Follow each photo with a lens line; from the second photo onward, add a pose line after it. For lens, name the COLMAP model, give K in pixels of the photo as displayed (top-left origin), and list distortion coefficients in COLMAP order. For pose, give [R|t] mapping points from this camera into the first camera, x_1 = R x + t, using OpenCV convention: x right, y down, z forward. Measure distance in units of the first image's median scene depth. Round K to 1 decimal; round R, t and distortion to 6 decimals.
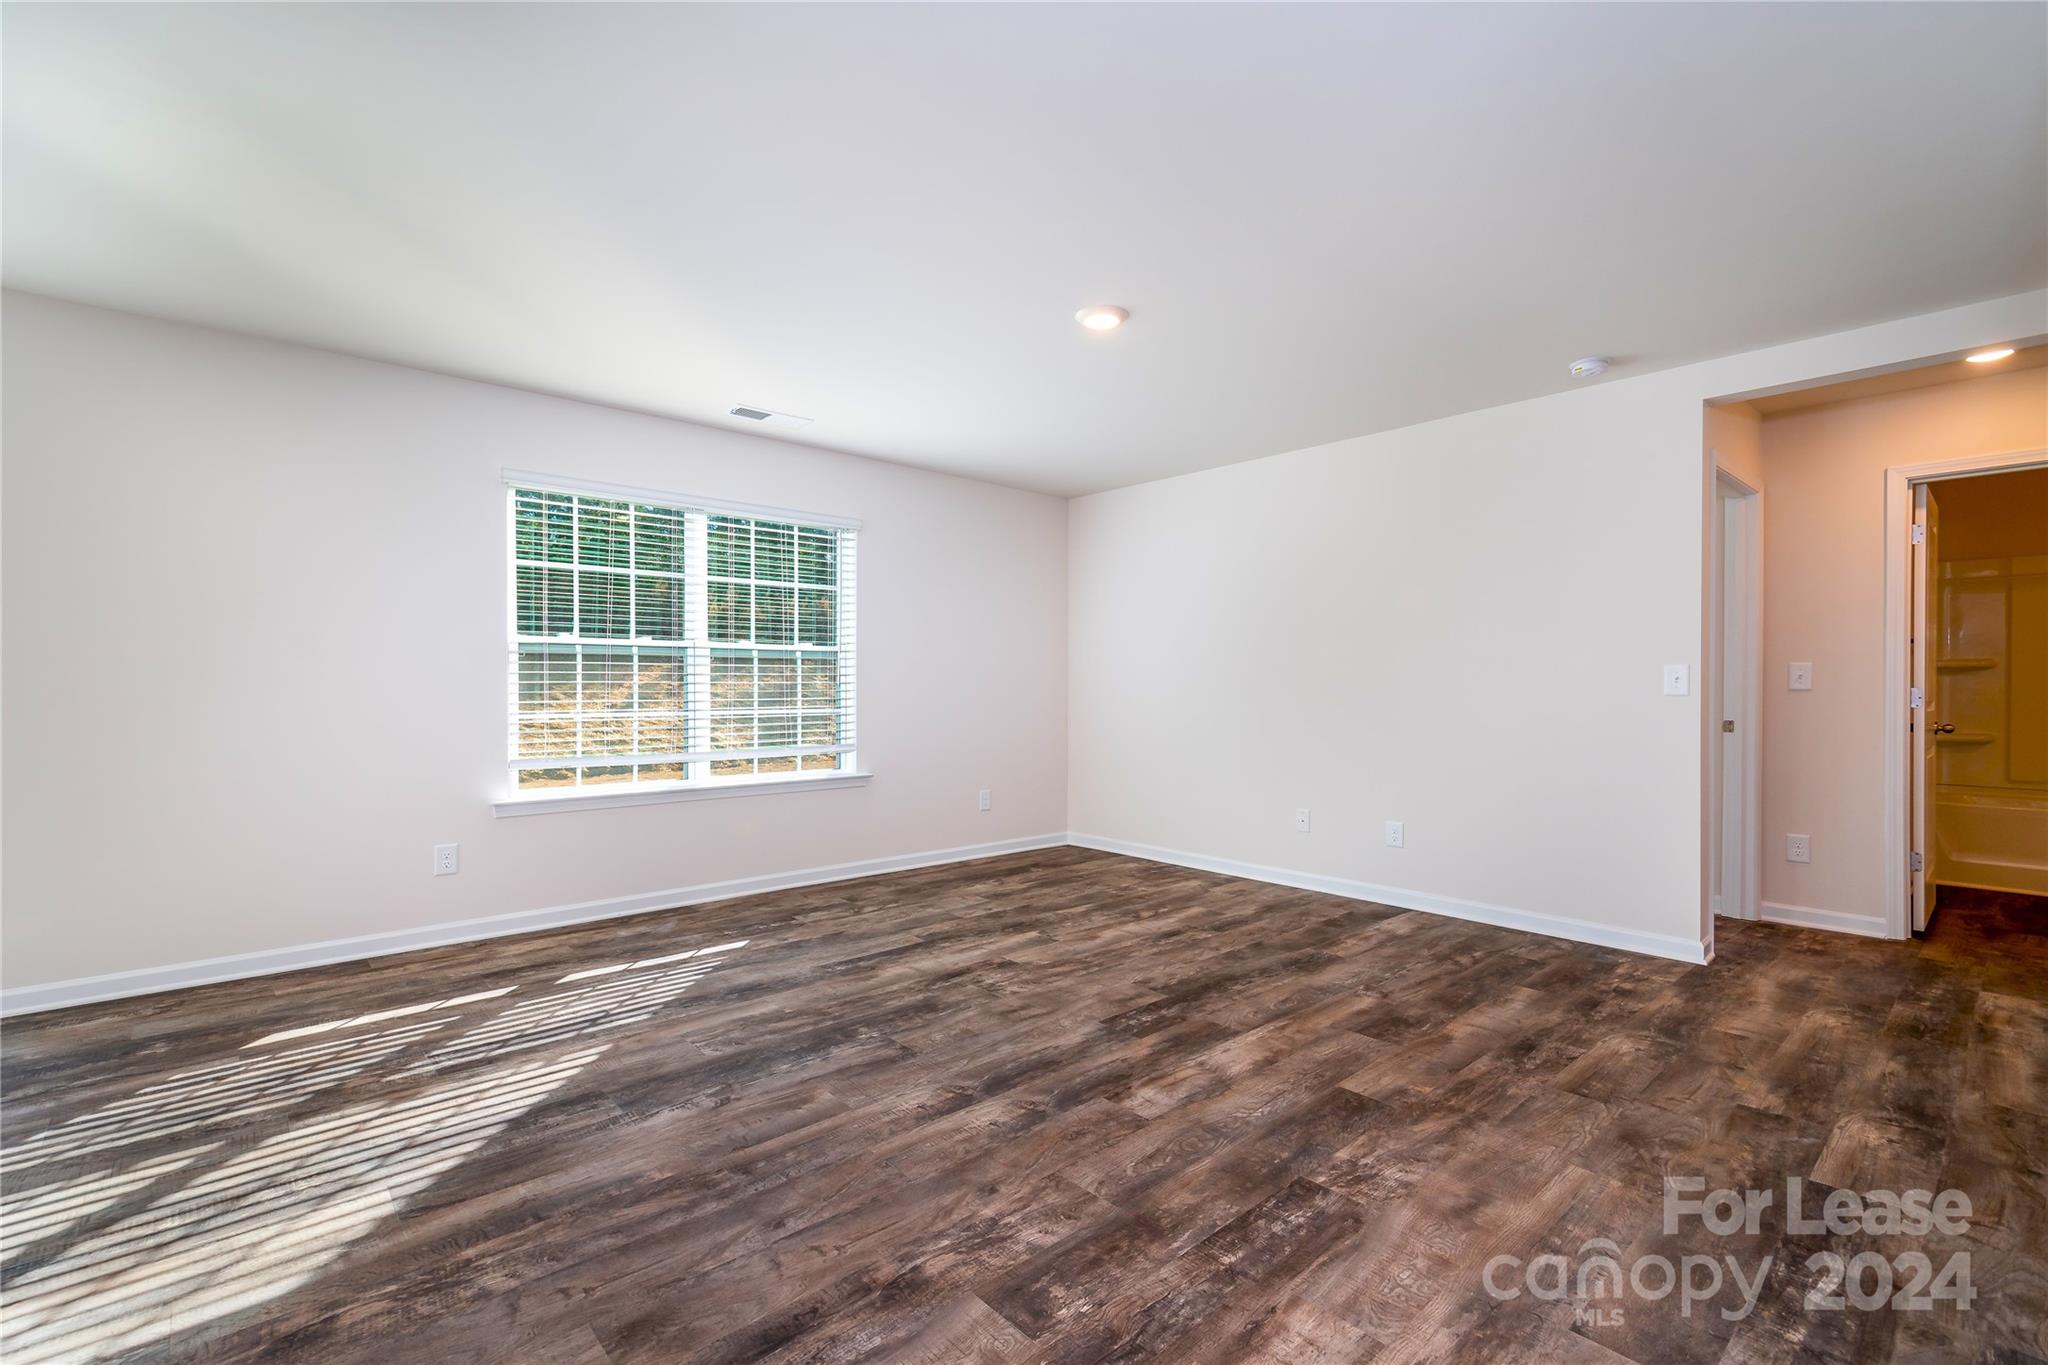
lens RADIAL K [[909.0, 0, 1019.3], [0, 909.0, 686.8], [0, 0, 1]] dist [0.015026, -0.001086]
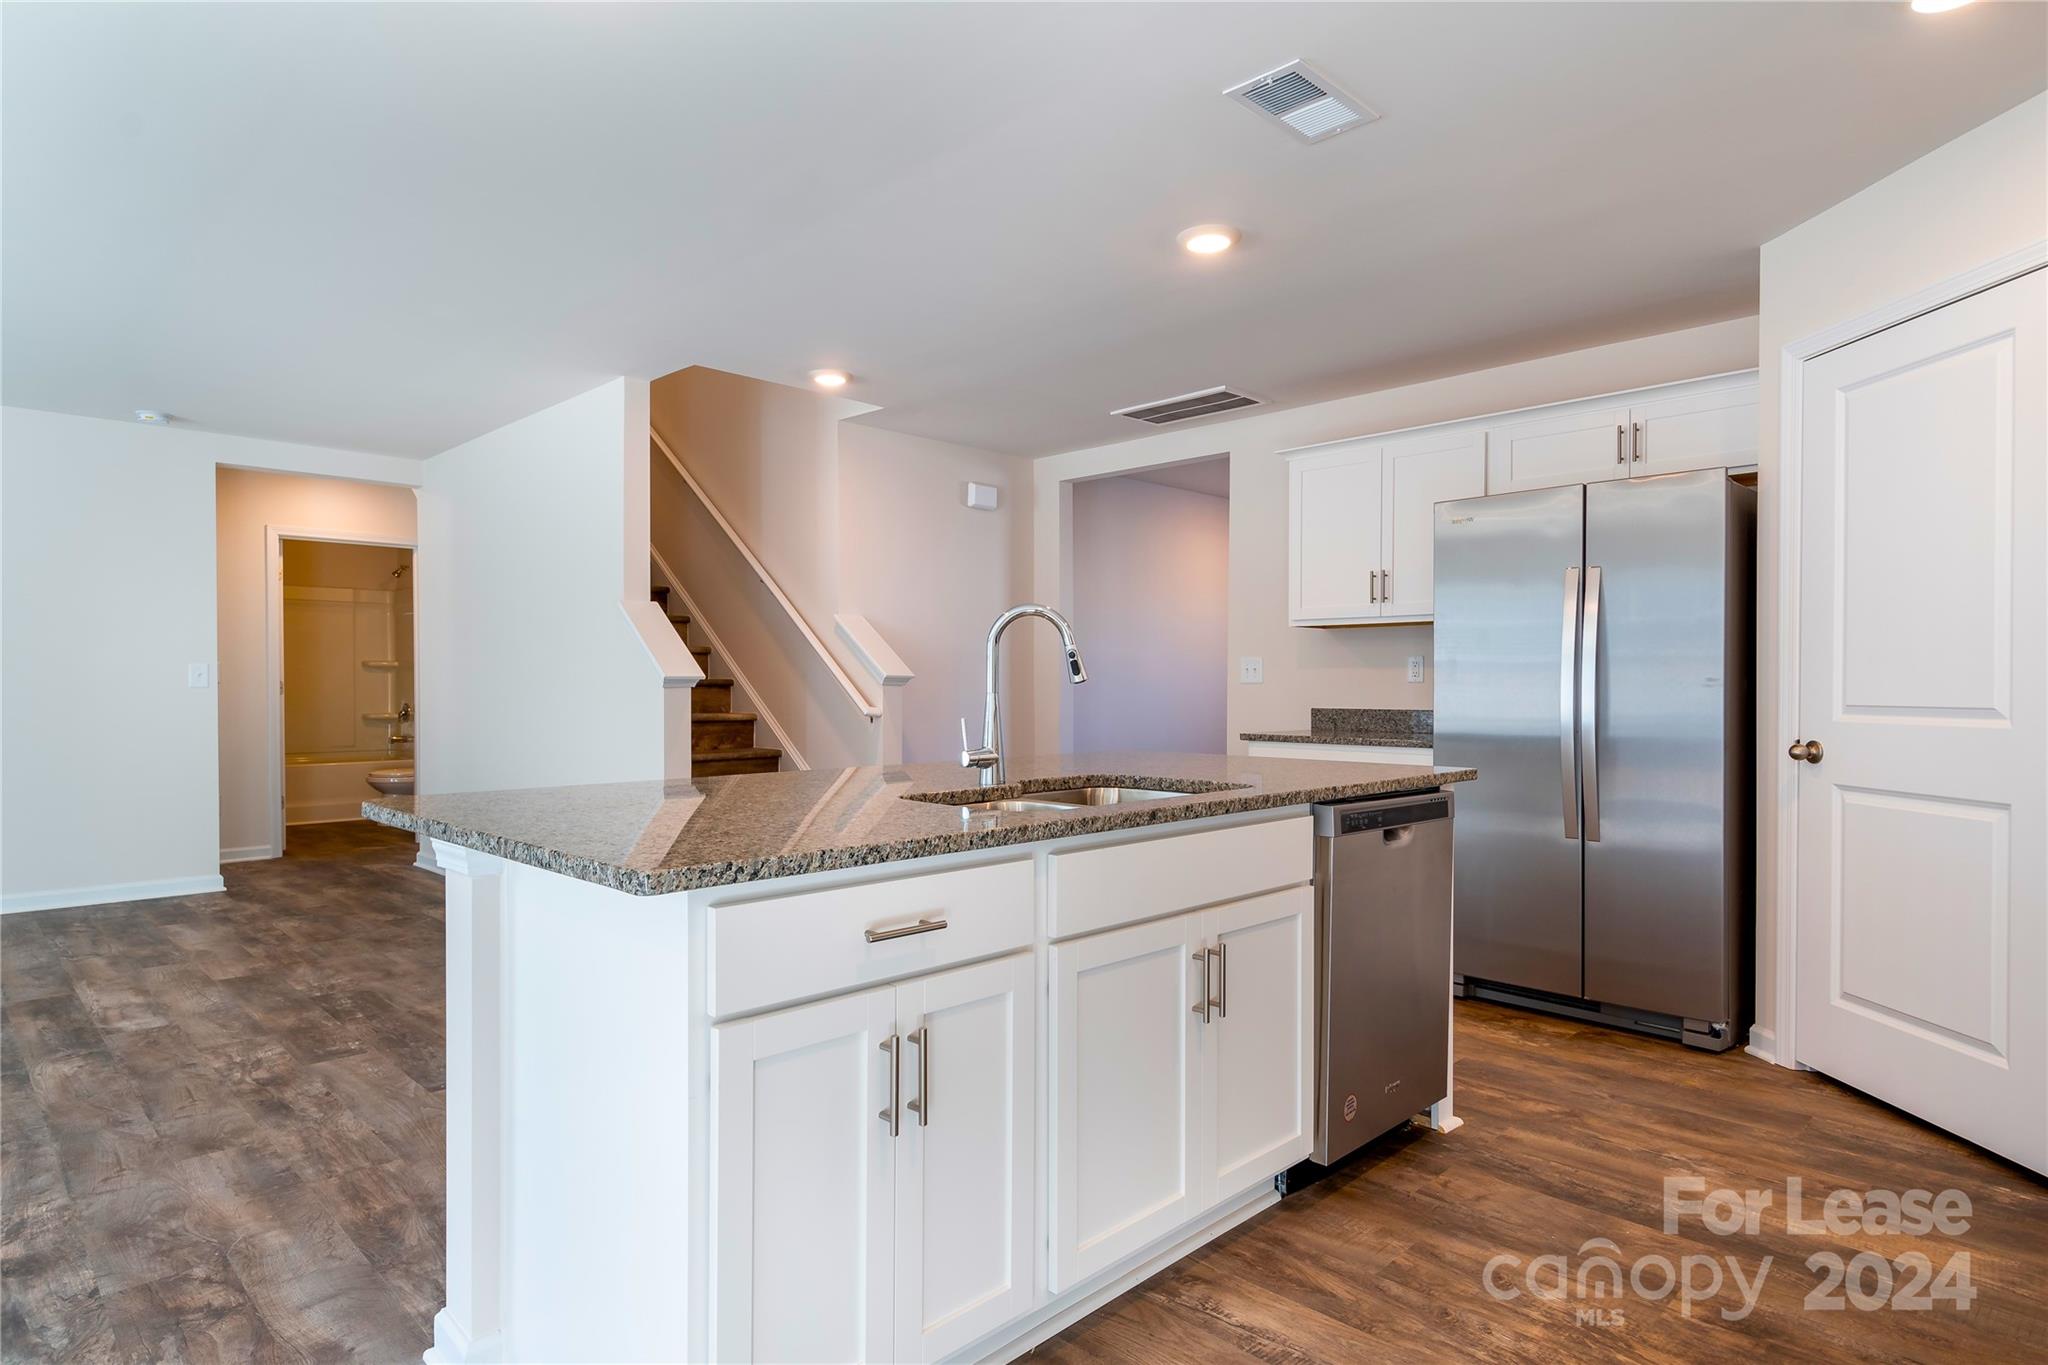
lens RADIAL K [[1127.6, 0, 1028.5], [0, 1127.6, 688.1], [0, 0, 1]] dist [0.016336, -0.005607]
pose [[-0.058439, -0.007497, 0.998263, -1.262718], [-0.000968, 0.999972, 0.007453, -0.004402], [-0.998291, -0.000530, -0.058444, -0.082850]]
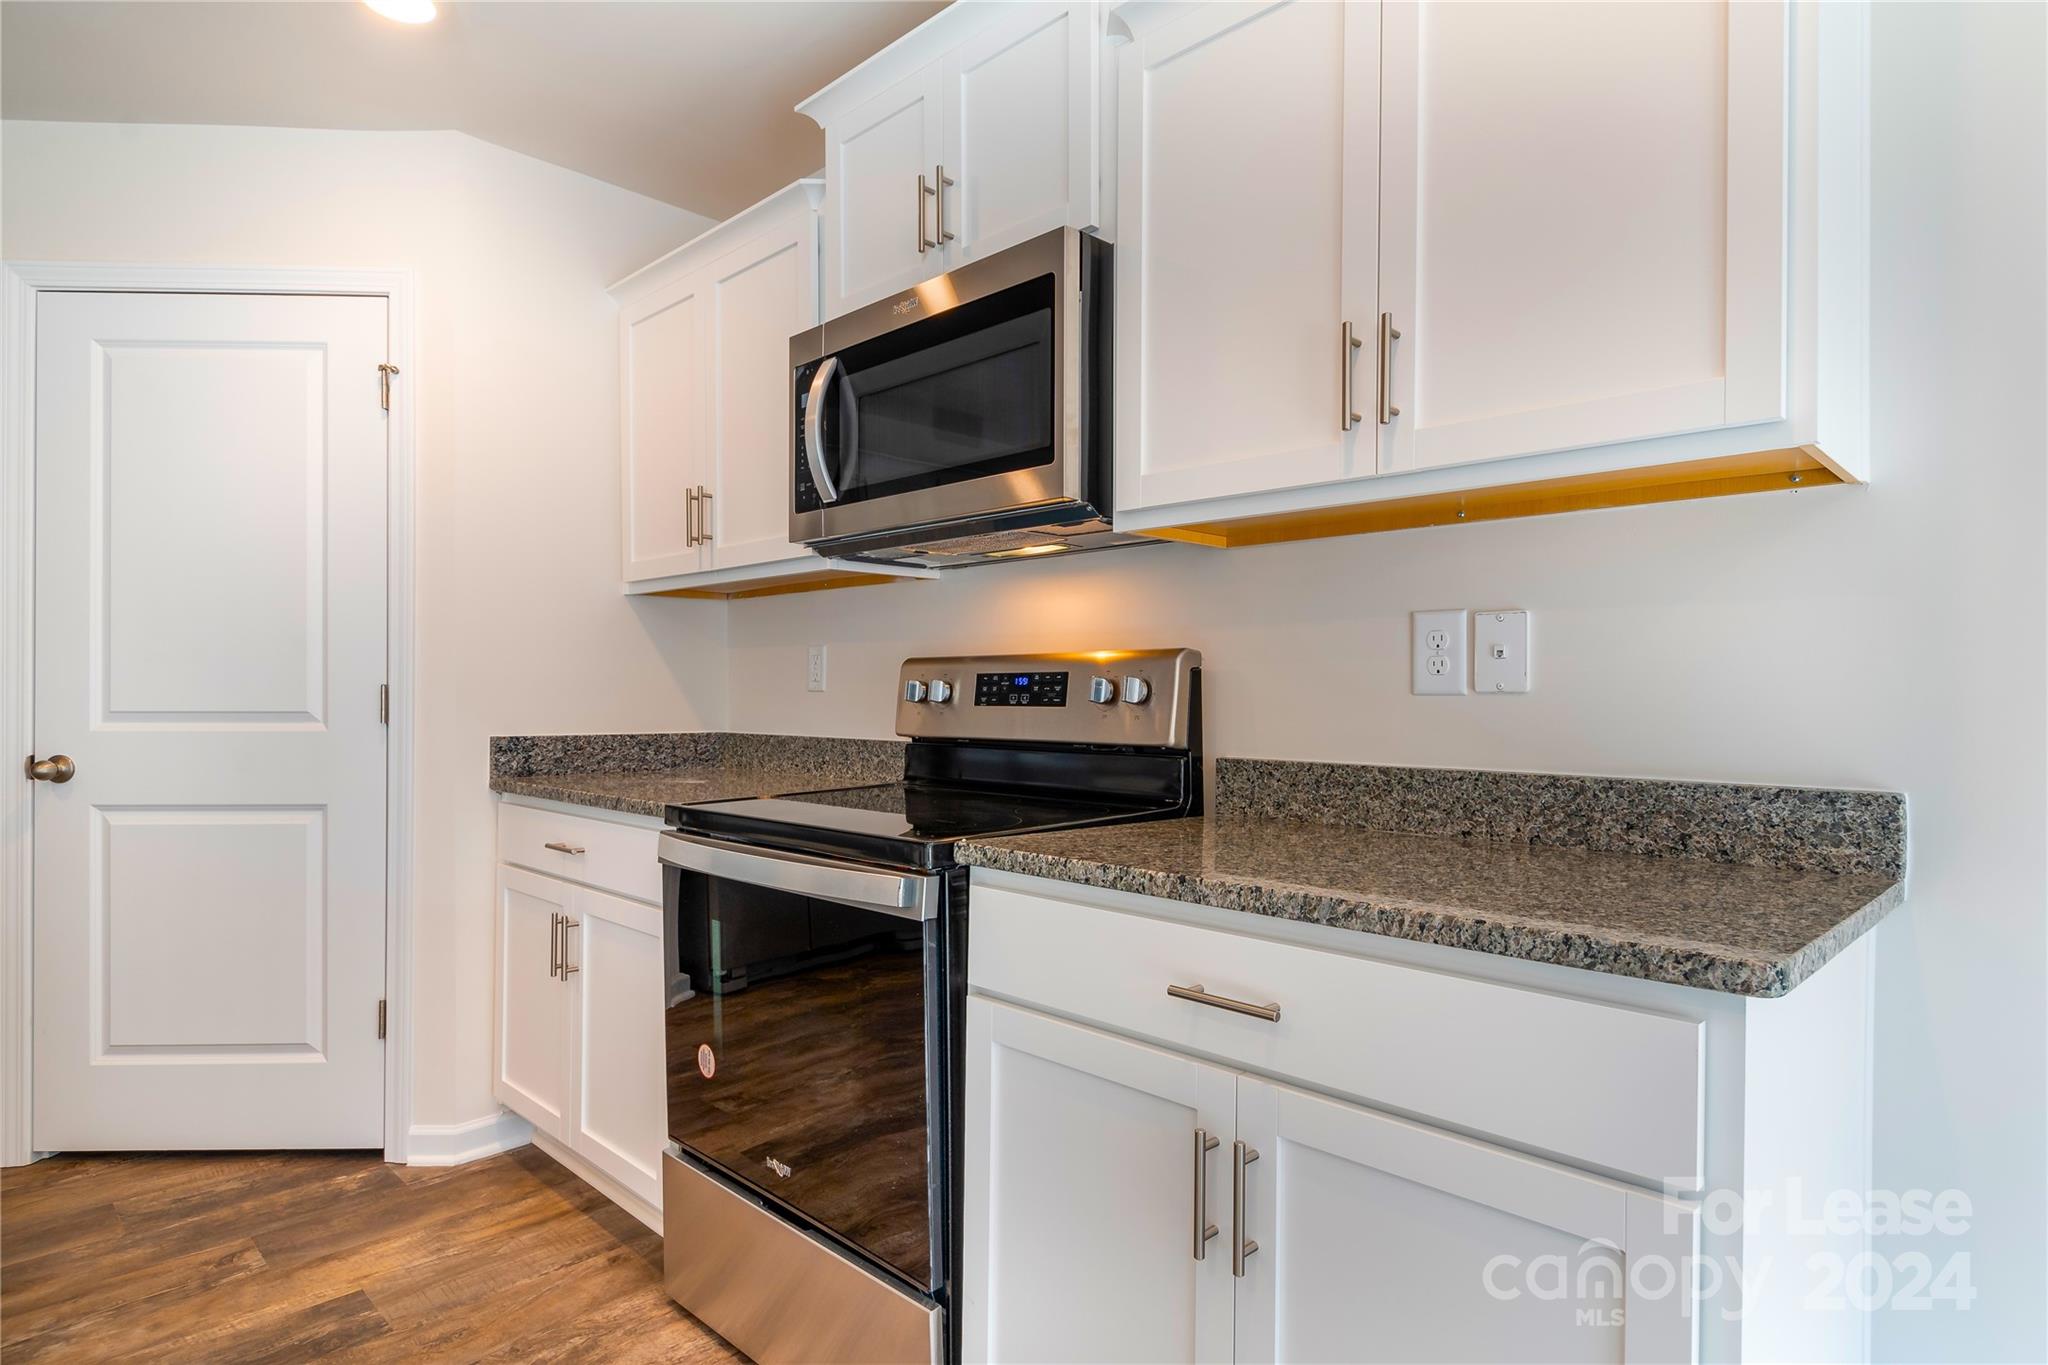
lens RADIAL K [[1127.6, 0, 986.8], [0, 1127.6, 694.8], [0, 0, 1]] dist [0.016336, -0.005607]
pose [[-0.998874, -0.008561, -0.046656, -0.889831], [-0.008749, 0.999954, 0.003818, -0.004074], [0.046621, 0.004222, -0.998904, 0.042026]]
